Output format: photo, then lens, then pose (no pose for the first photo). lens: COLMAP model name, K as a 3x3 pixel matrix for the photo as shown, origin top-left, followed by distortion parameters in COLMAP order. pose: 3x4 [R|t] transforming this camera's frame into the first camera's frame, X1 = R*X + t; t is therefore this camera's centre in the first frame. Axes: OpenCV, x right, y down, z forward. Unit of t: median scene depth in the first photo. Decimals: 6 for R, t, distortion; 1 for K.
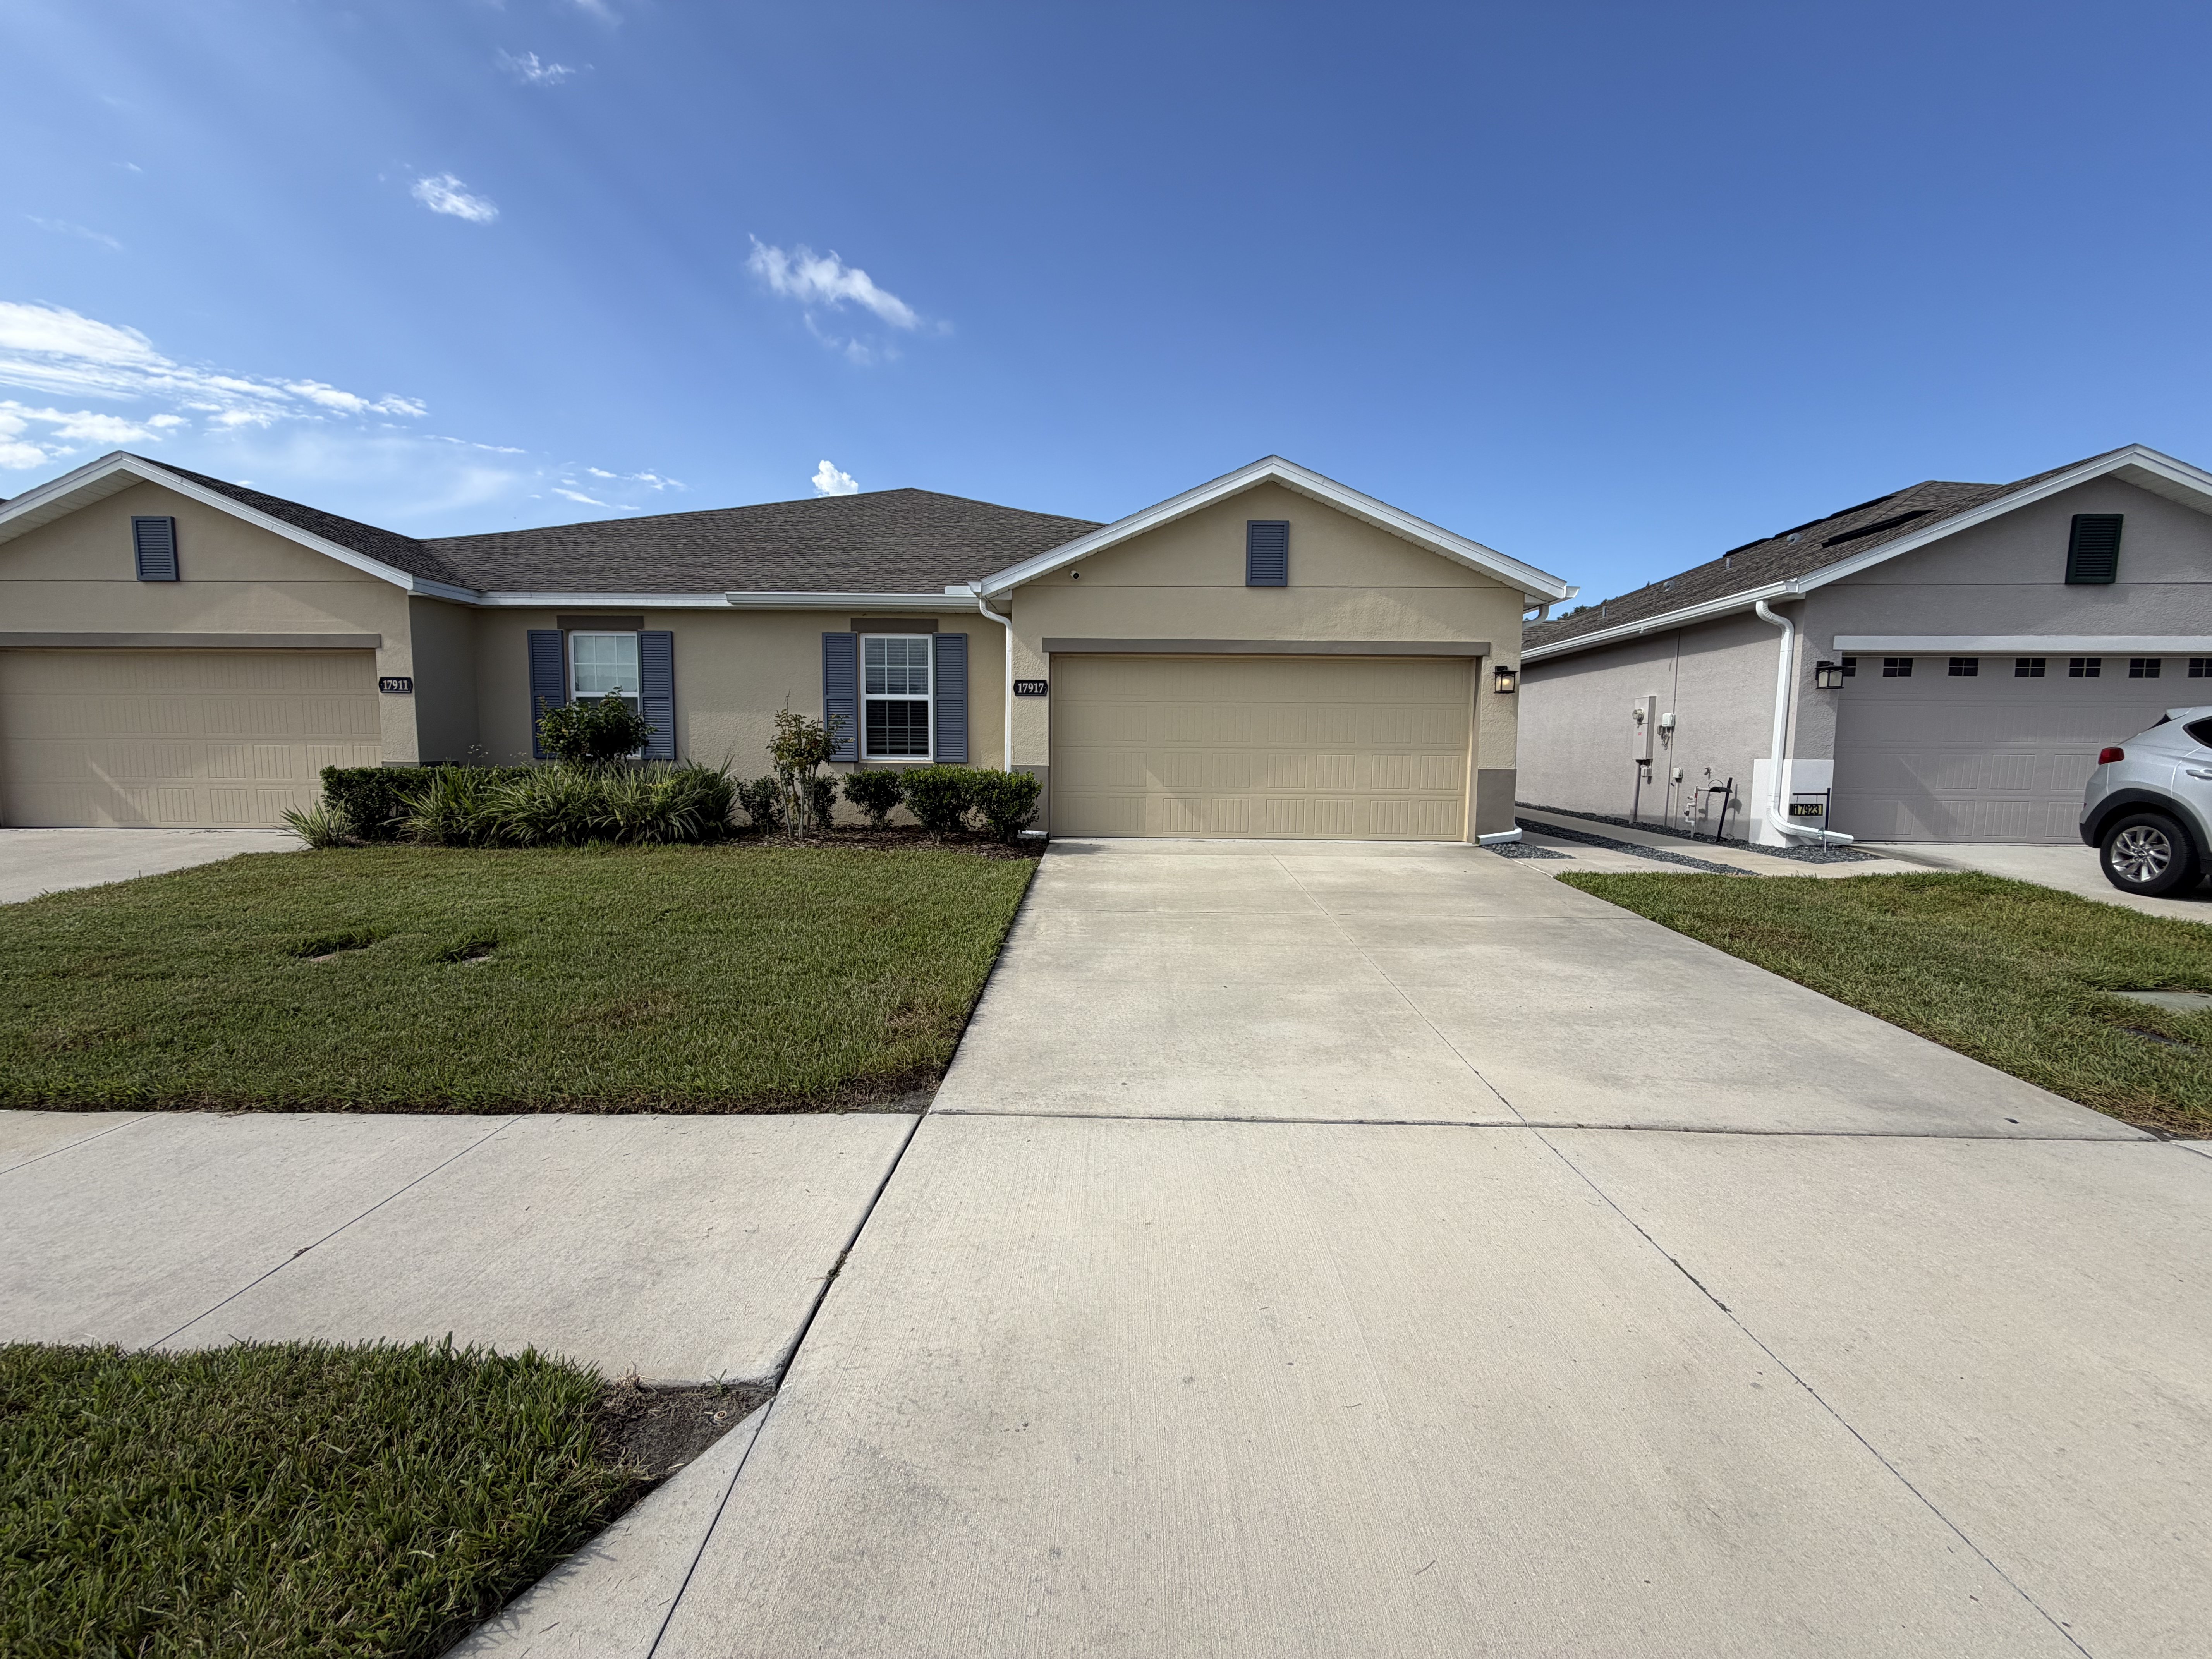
lens RADIAL K [[879.2, 0, 1100.8], [0, 879.2, 827.4], [0, 0, 1]] dist [-0.001163, 0.000147]
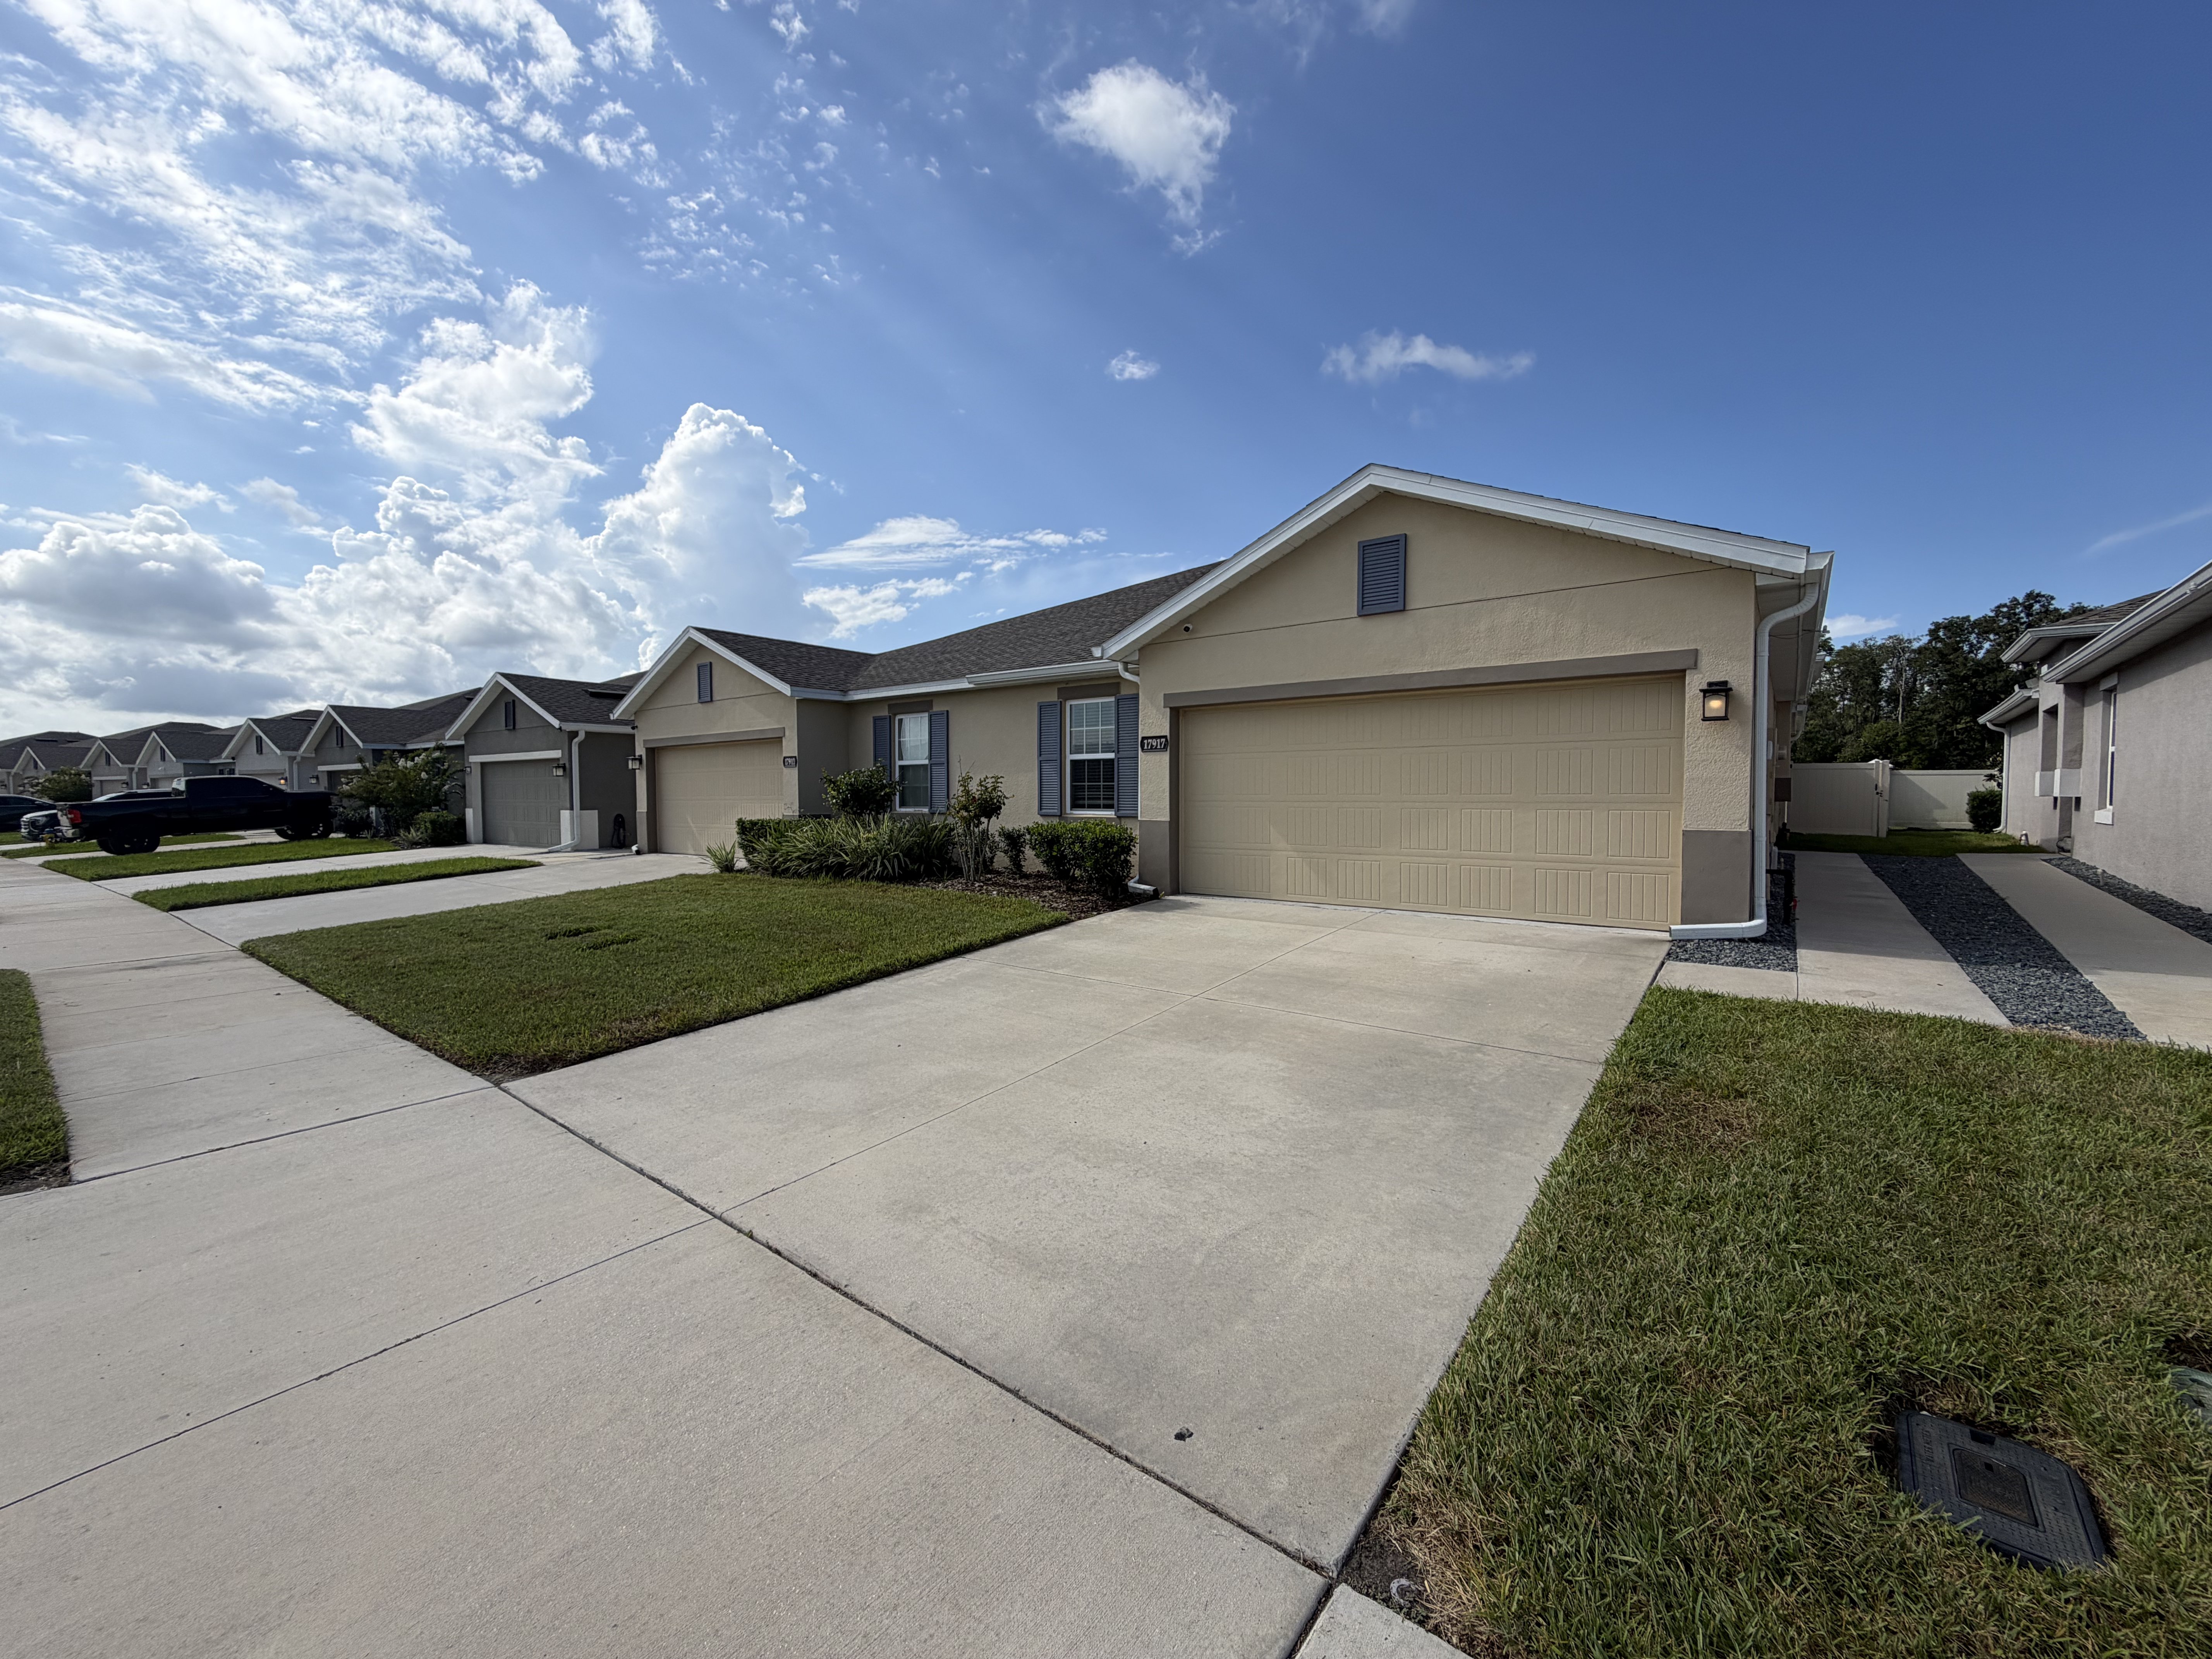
lens RADIAL K [[879.2, 0, 1099.8], [0, 879.2, 825.4], [0, 0, 1]] dist [-0.001163, 0.000147]
pose [[0.795863, 0.010788, -0.605381, 0.480798], [-0.044479, 0.998181, -0.040686, -0.021335], [0.603841, 0.059307, 0.794896, 0.164912]]
